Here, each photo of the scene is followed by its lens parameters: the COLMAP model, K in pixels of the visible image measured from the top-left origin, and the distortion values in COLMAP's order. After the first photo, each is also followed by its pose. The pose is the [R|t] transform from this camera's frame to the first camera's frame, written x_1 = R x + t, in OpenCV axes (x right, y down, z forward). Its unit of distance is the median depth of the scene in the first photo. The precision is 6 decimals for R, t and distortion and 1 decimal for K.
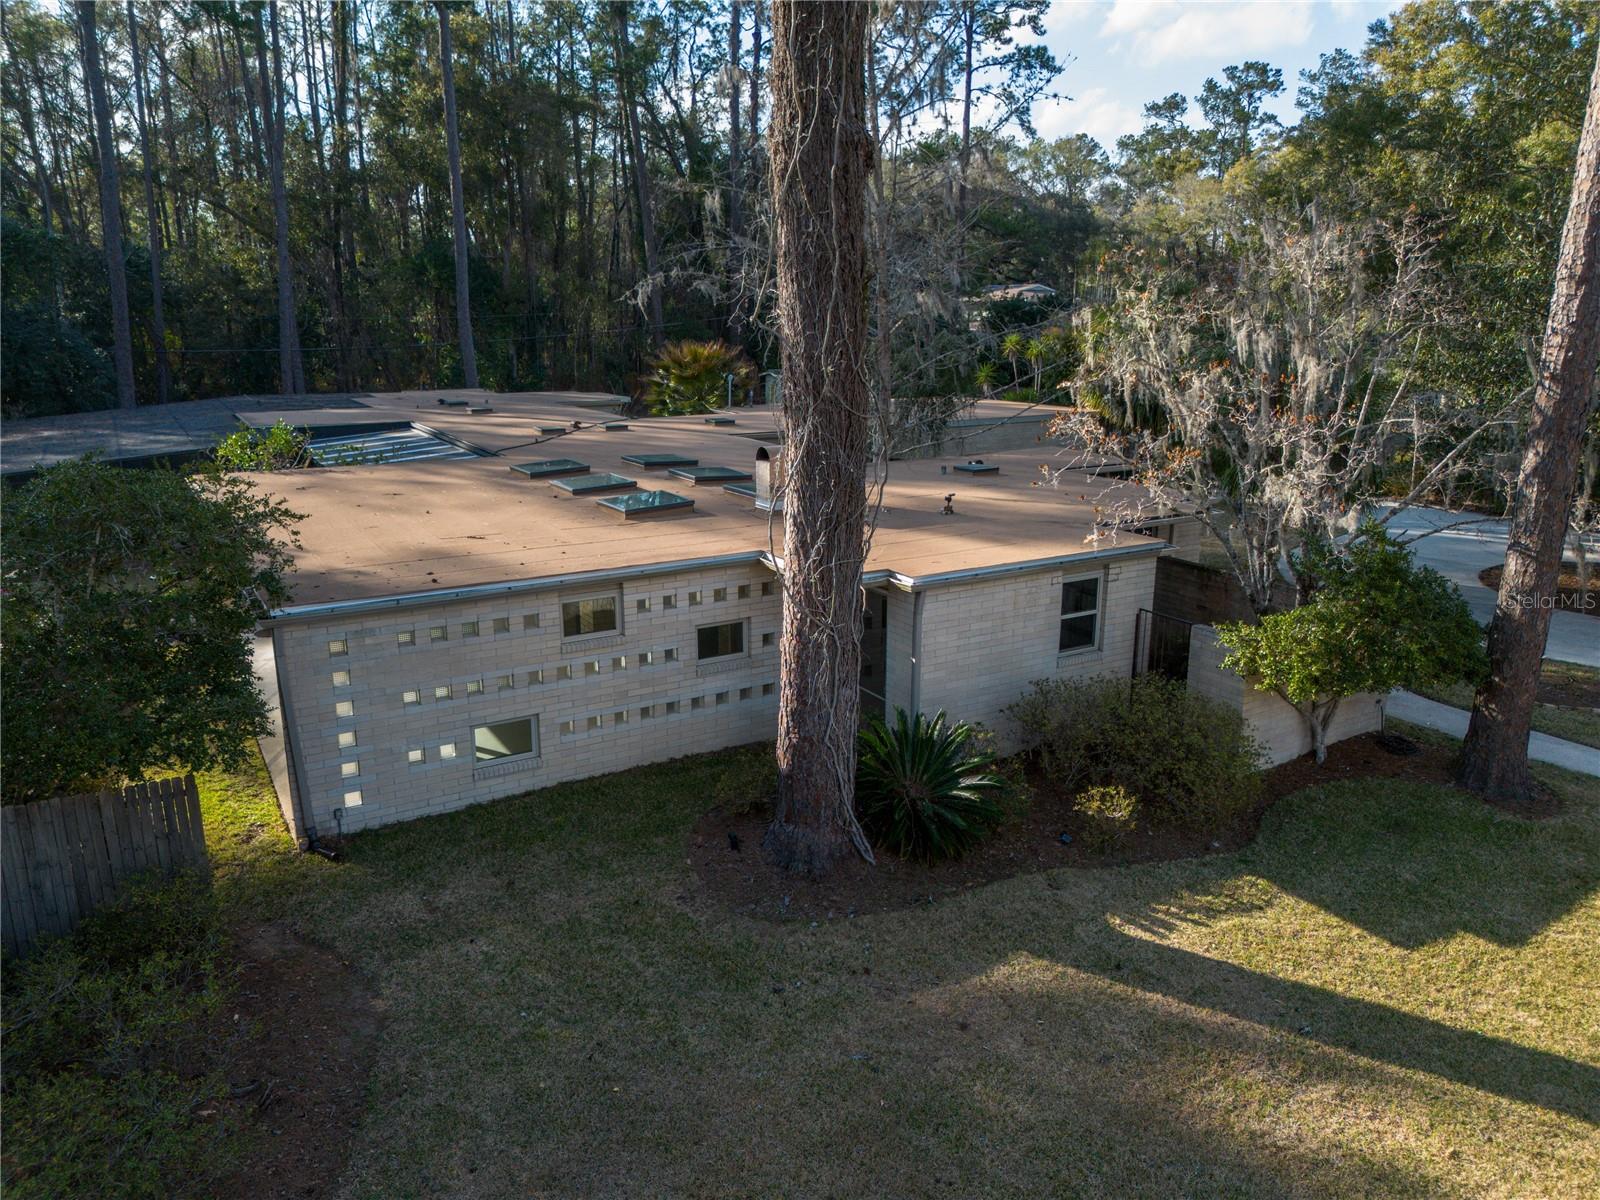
lens RADIAL K [[1111.9, 0, 800.0], [0, 1111.9, 600.0], [0, 0, 1]] dist [0.034238, -0.005506]
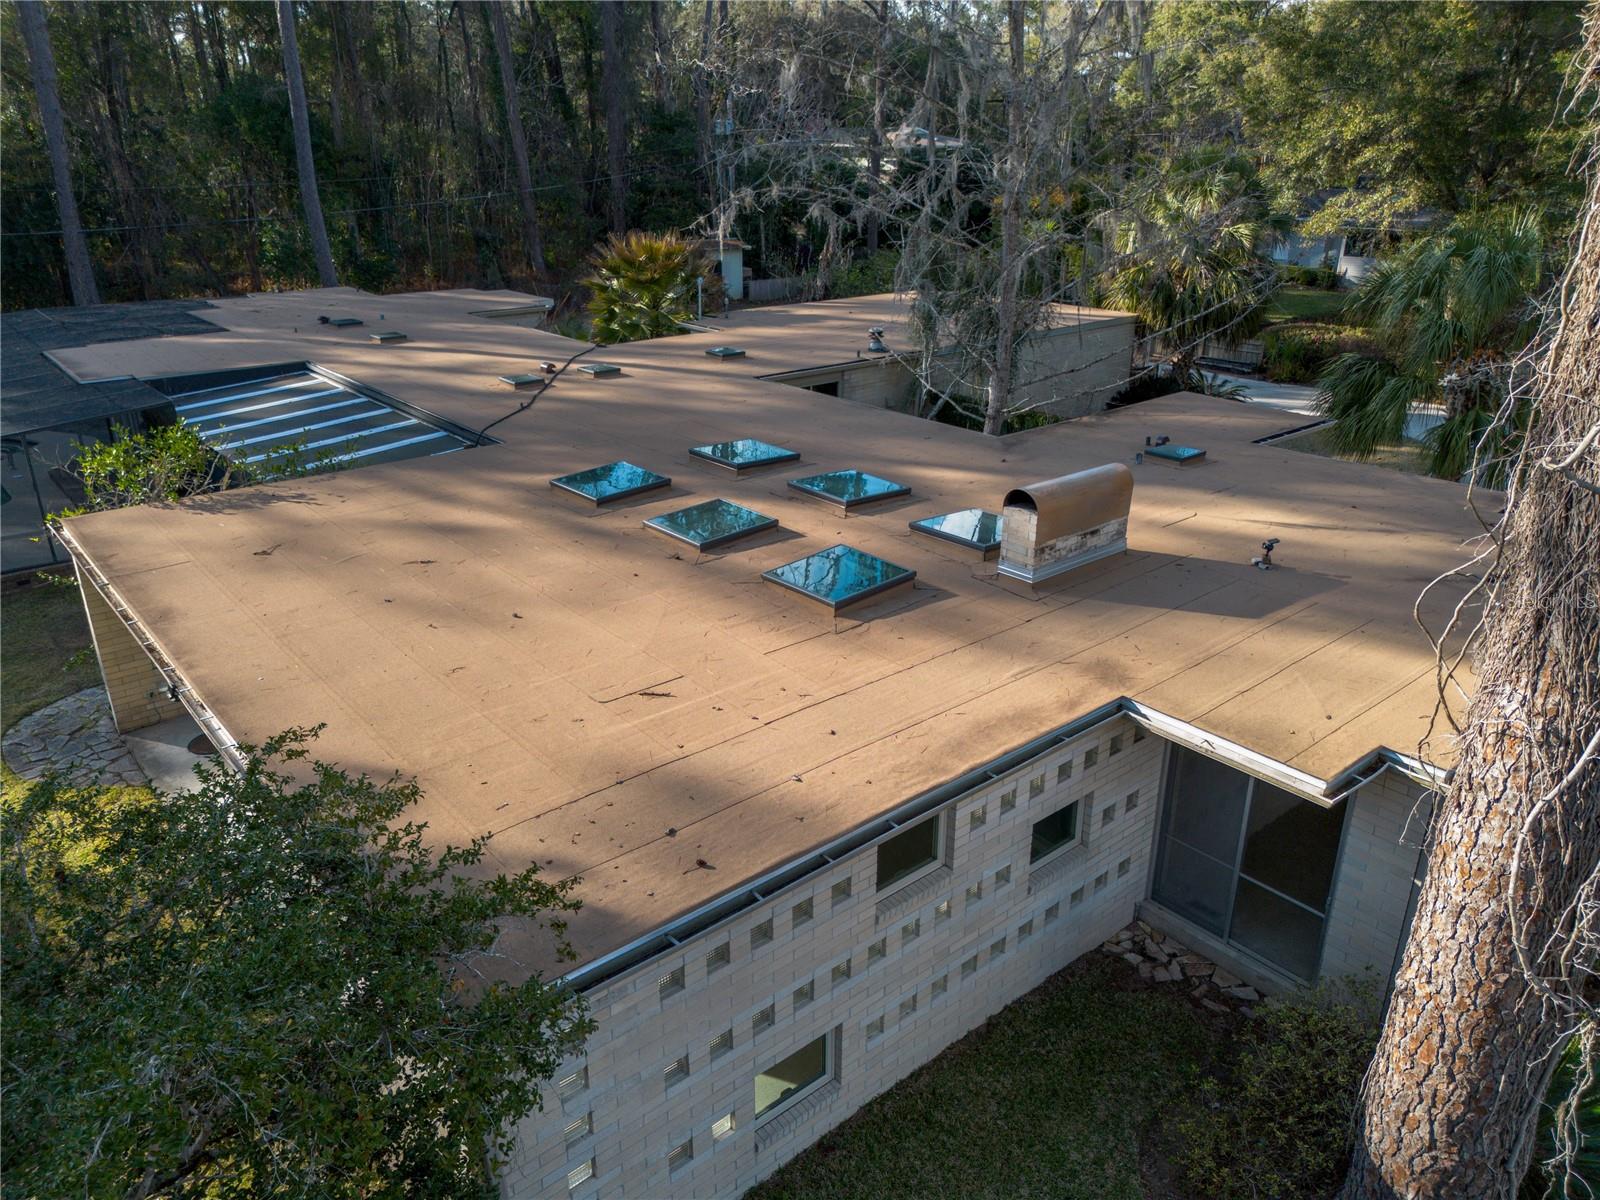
lens RADIAL K [[1111.9, 0, 800.0], [0, 1111.9, 600.0], [0, 0, 1]] dist [0.034238, -0.005506]
pose [[0.986486, -0.063673, 0.150967, -0.214050], [0.042565, 0.989357, 0.139143, -0.135473], [-0.158220, -0.130837, 0.978697, 0.279382]]
